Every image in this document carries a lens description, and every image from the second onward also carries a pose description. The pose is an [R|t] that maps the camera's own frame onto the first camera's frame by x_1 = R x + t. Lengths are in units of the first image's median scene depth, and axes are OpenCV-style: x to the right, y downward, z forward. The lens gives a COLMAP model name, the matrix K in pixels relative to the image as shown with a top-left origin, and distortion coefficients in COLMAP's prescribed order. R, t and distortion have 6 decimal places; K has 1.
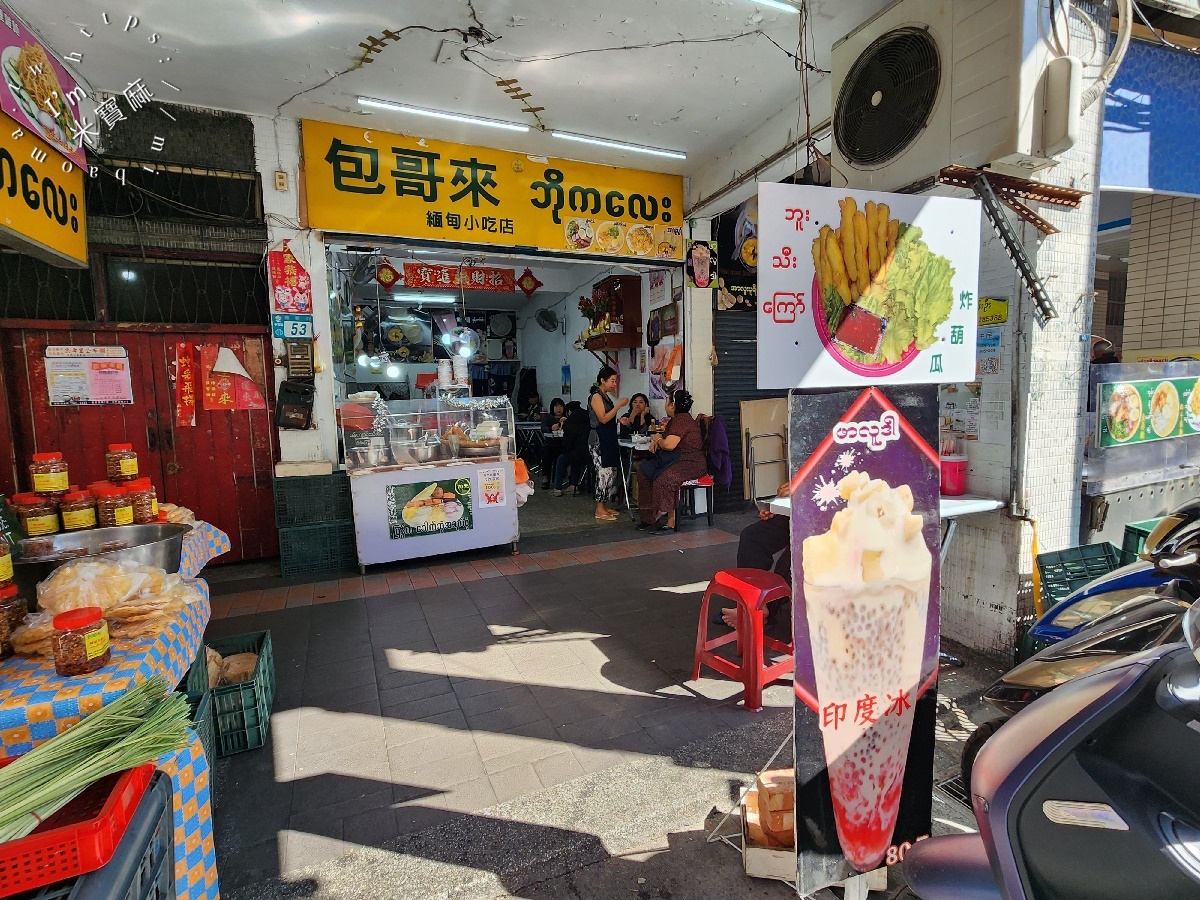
lens RADIAL K [[595.9, 0, 601.9], [0, 595.9, 454.4], [0, 0, 1]] dist [-0.000589, 0.000039]
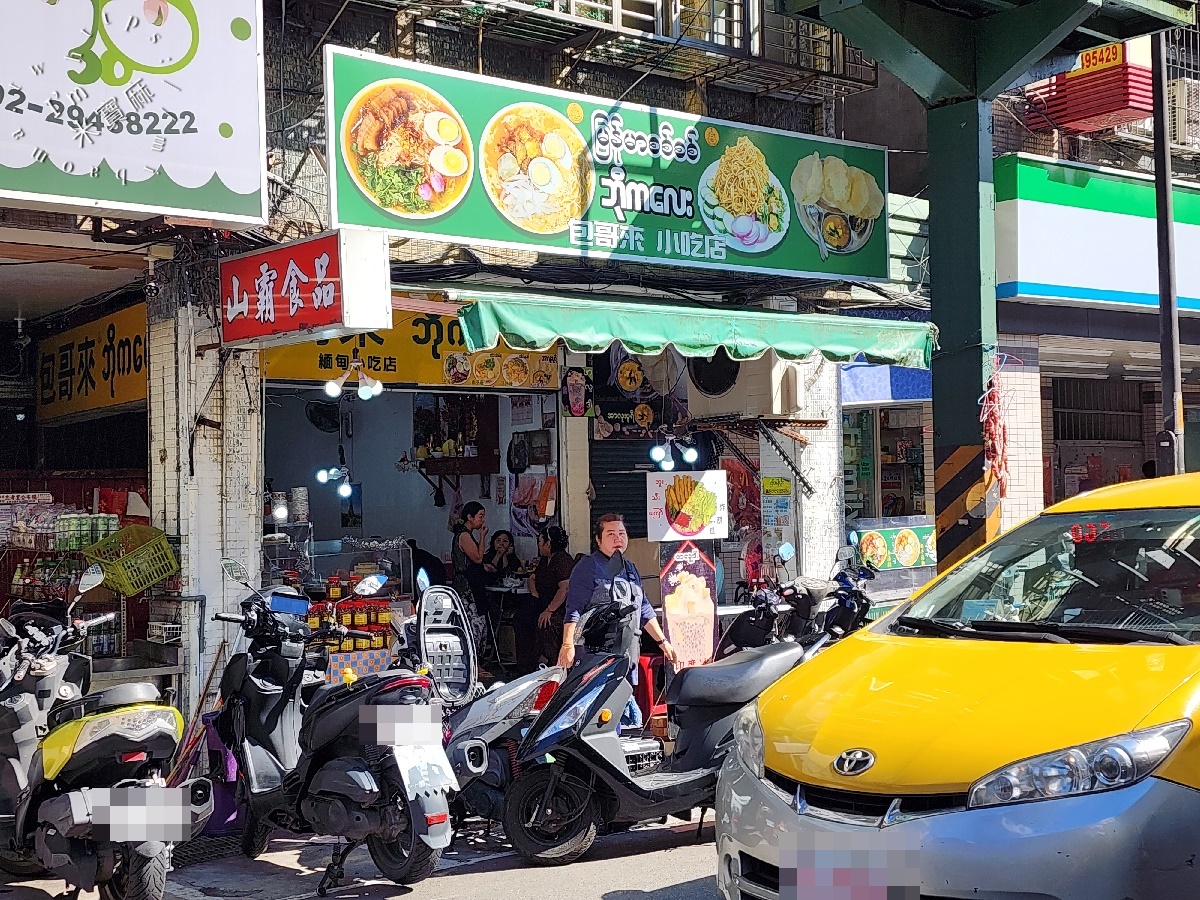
lens RADIAL K [[1526.9, 0, 600.0], [0, 1526.9, 450.0], [0, 0, 1]] dist [0.164009, 0.001261]
pose [[0.971313, 0.010590, 0.237571, -0.535403], [0.022661, 0.990340, -0.136793, 0.142441], [-0.236724, 0.138252, 0.961690, -1.898620]]
